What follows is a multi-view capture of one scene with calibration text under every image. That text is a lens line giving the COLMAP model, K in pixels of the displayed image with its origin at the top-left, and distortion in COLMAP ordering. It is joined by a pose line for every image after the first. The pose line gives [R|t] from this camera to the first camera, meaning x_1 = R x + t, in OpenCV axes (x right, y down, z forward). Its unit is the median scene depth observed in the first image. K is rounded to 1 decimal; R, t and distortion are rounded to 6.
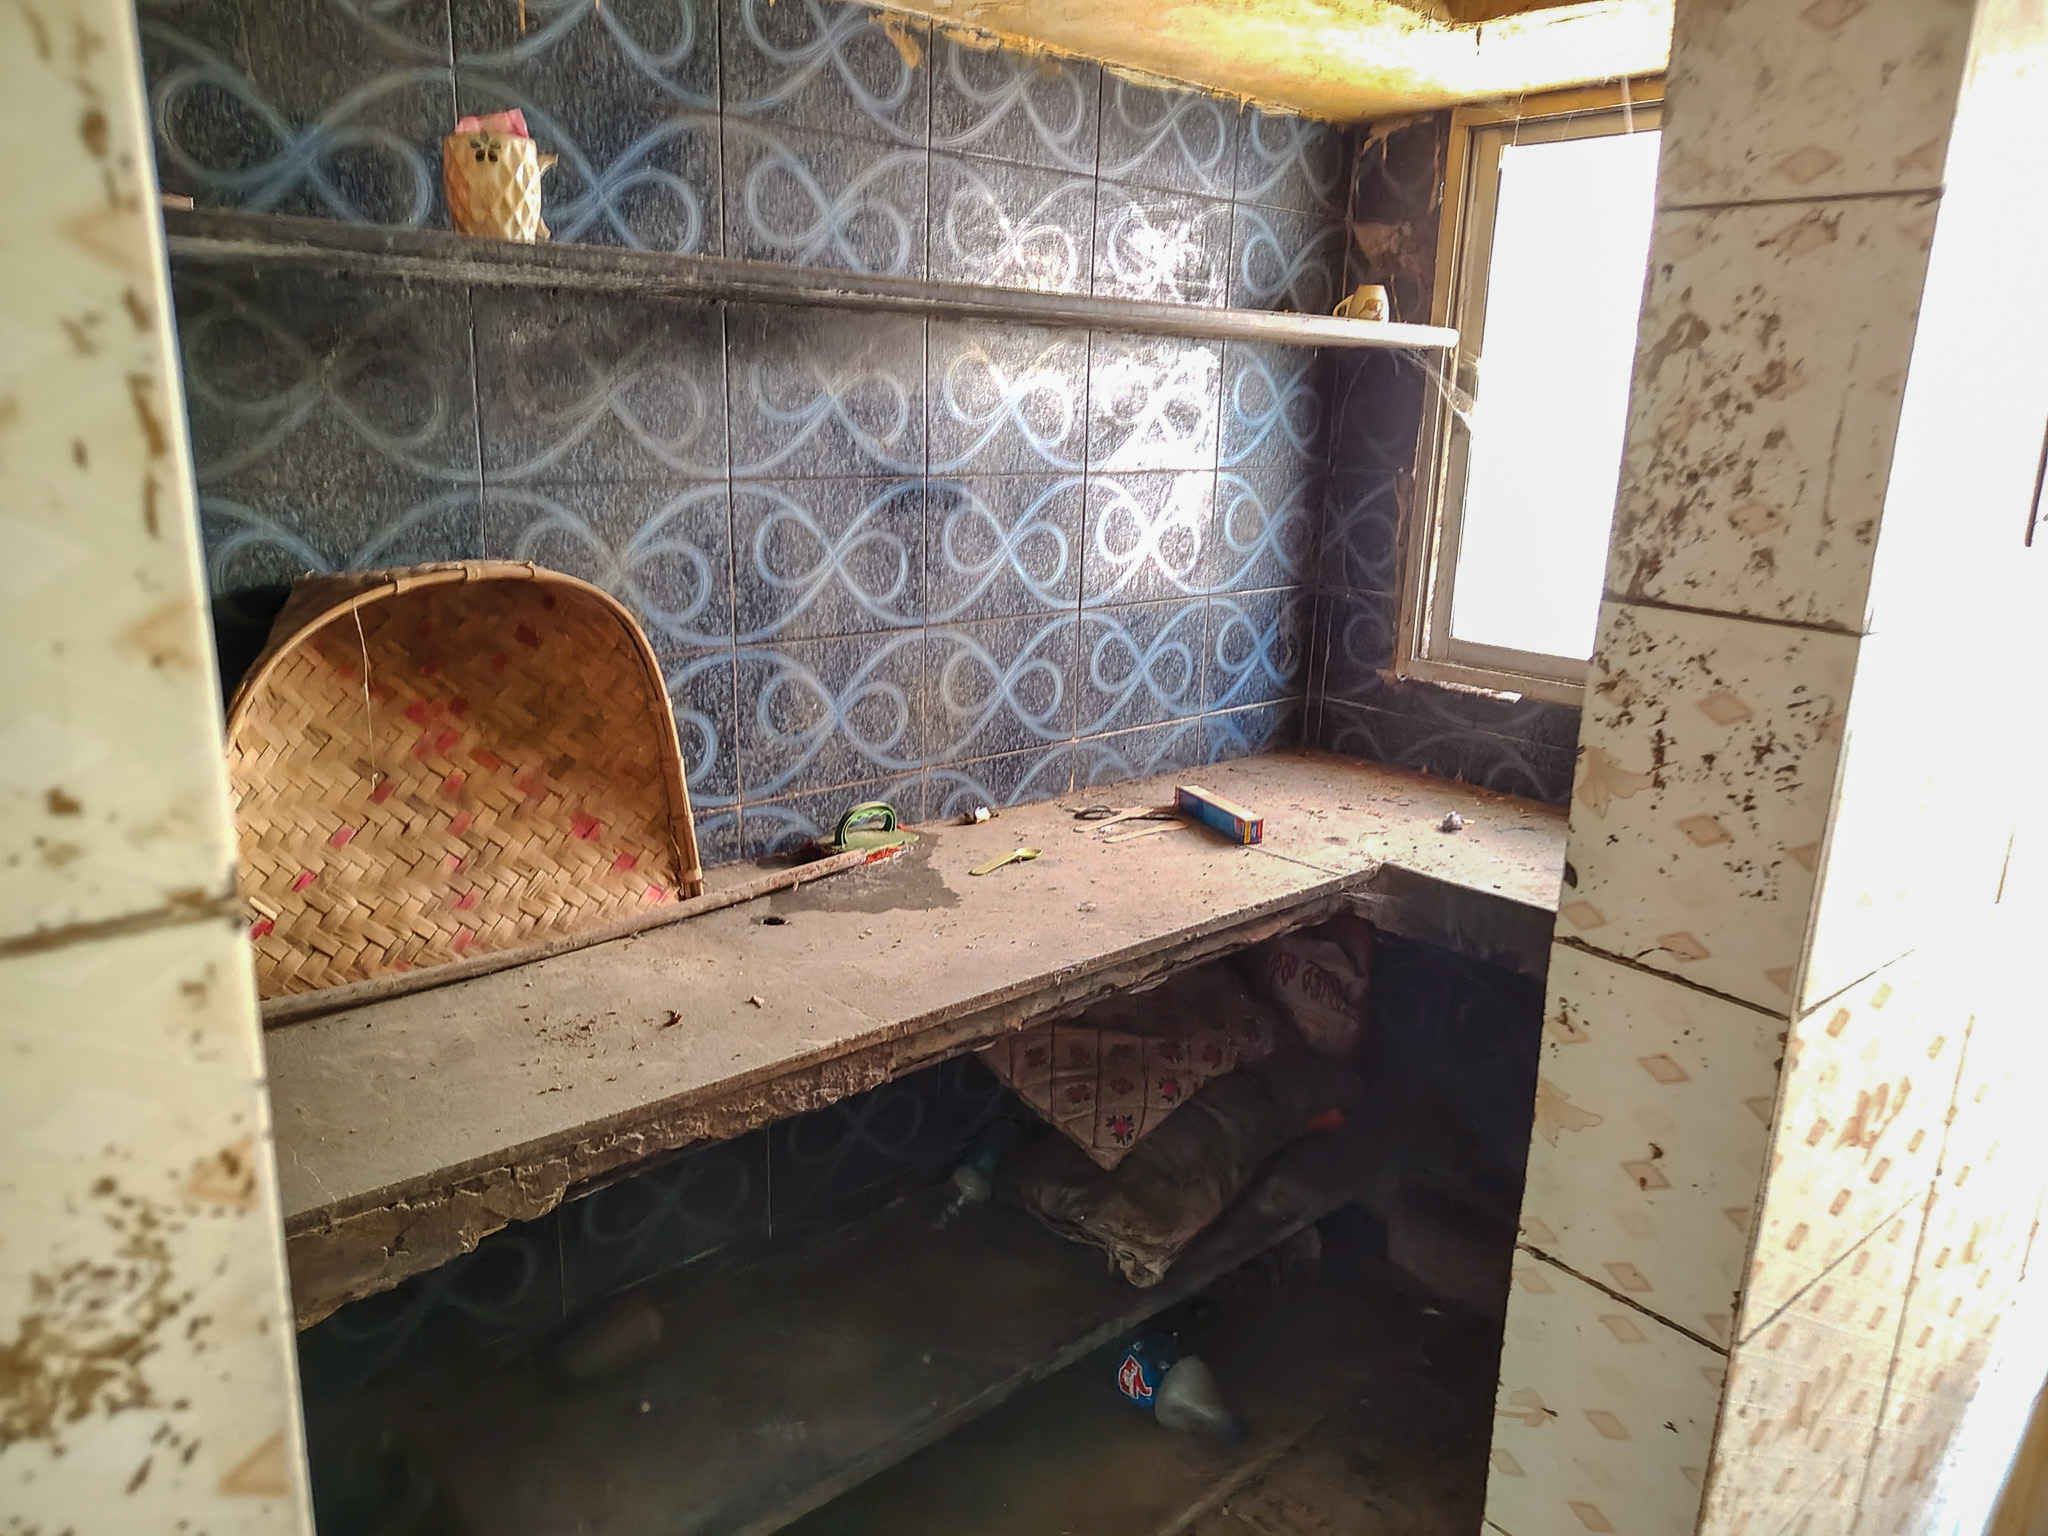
lens RADIAL K [[1389.5, 0, 1014.7], [0, 1389.5, 778.9], [0, 0, 1]] dist [0.037472, -0.117851]
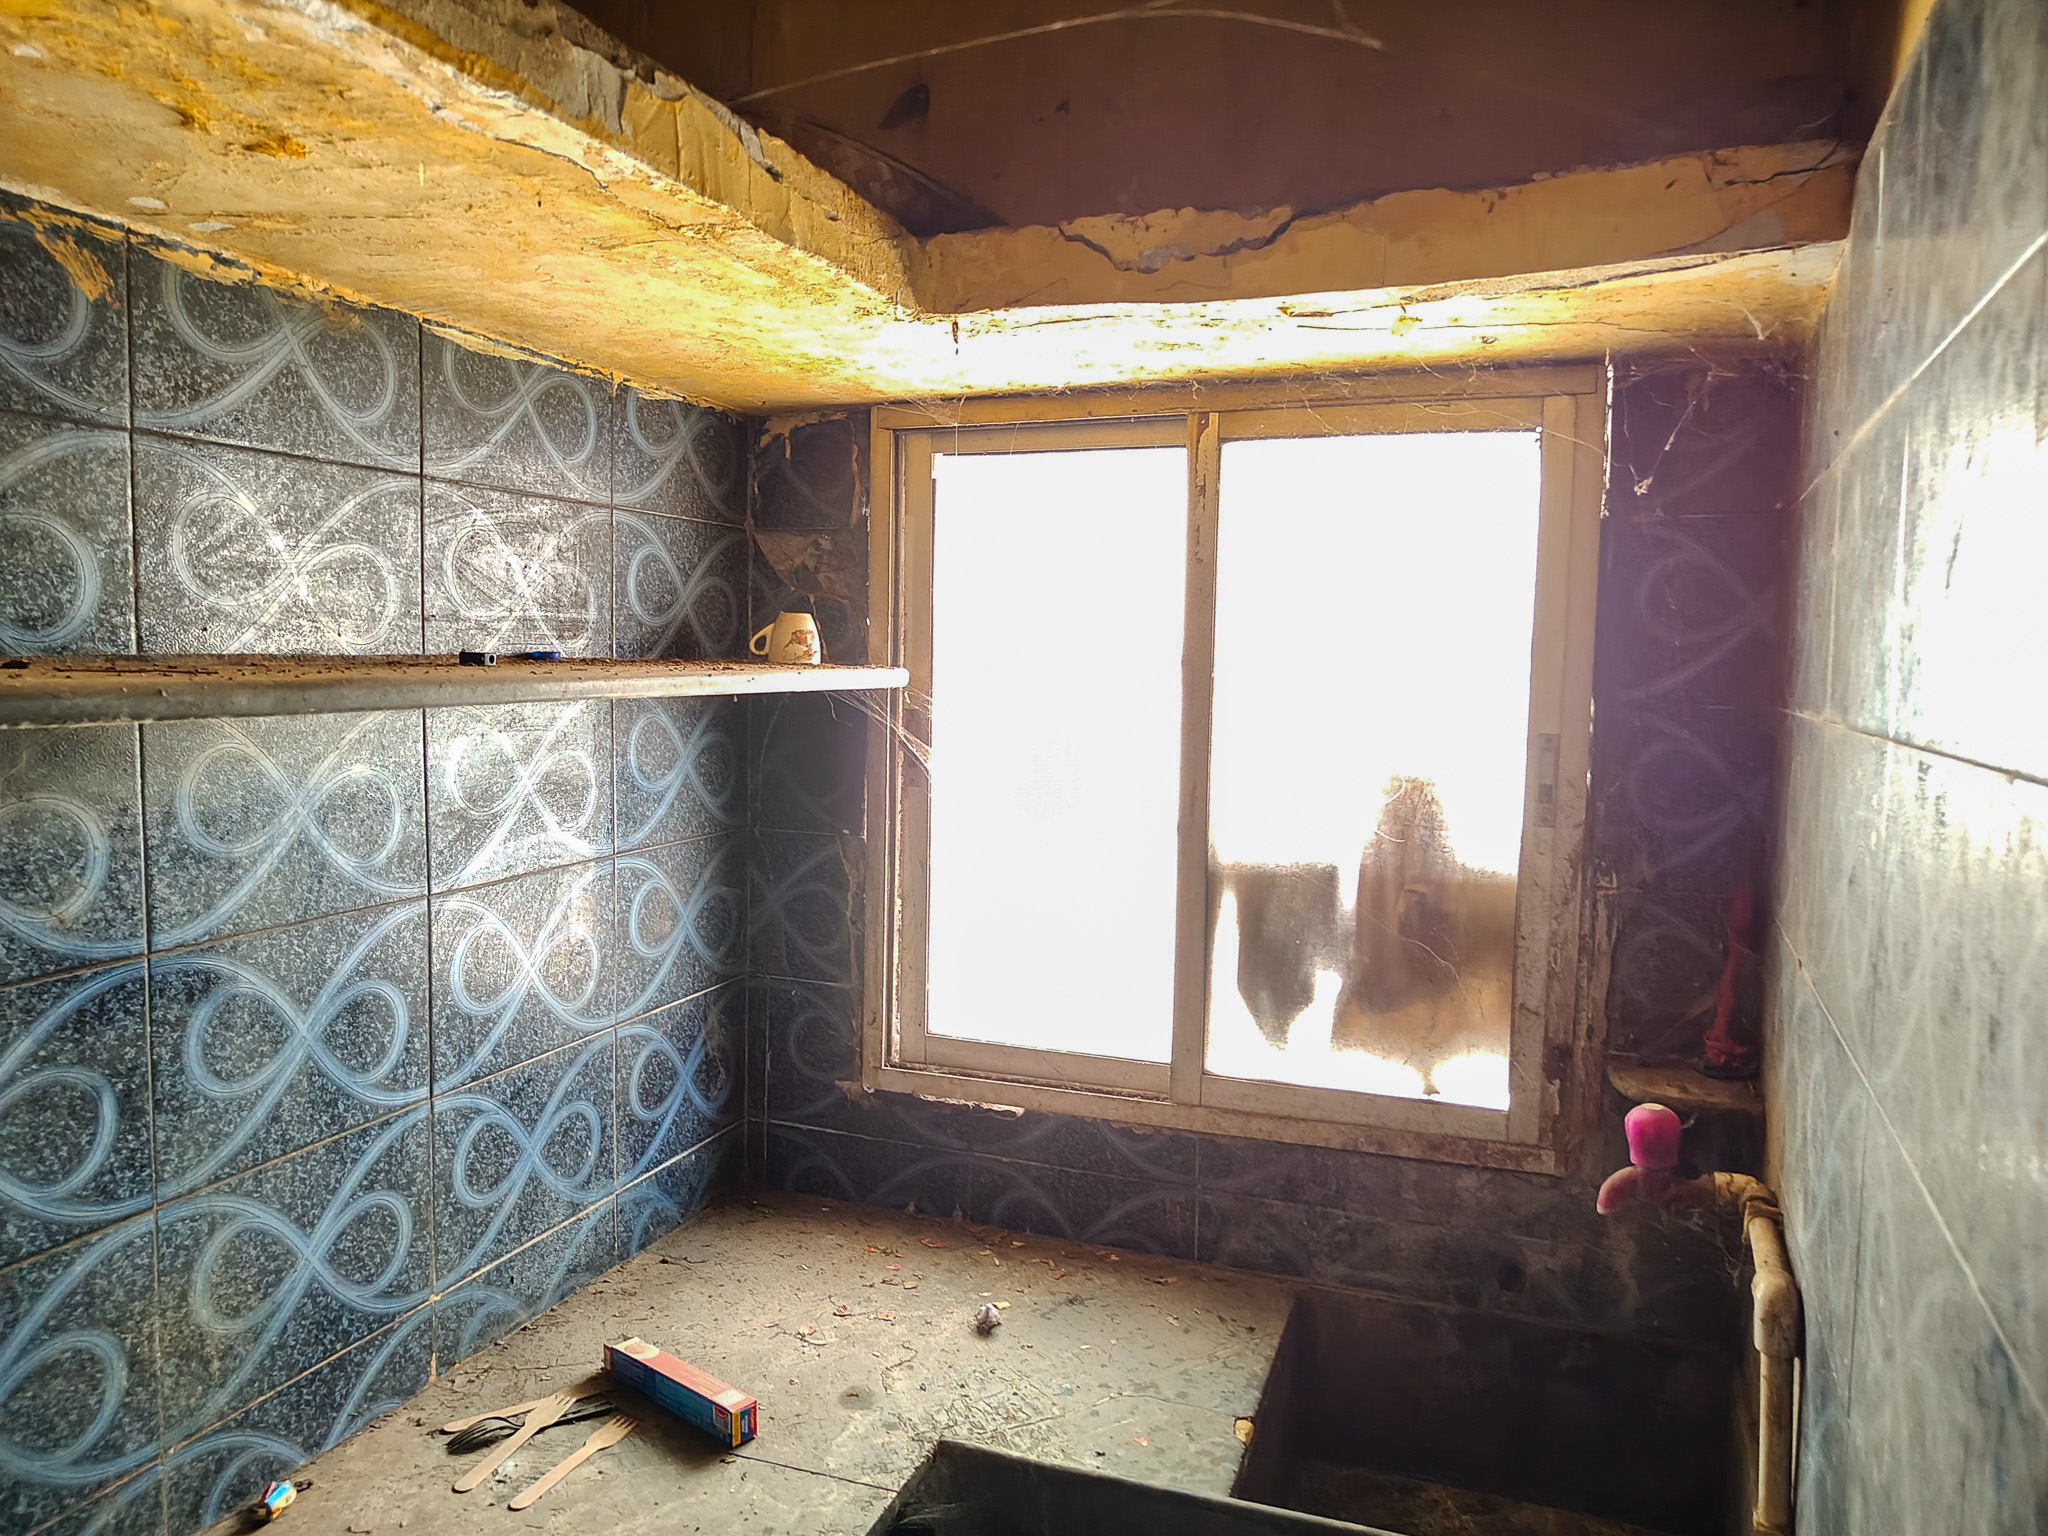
lens RADIAL K [[1411.3, 0, 990.3], [0, 1411.3, 758.5], [0, 0, 1]] dist [0.001431, 0.006314]
pose [[0.889021, -0.047838, 0.455361, -0.014181], [0.126506, 0.981476, -0.143876, -0.151888], [-0.440044, 0.185515, 0.878605, 0.279394]]
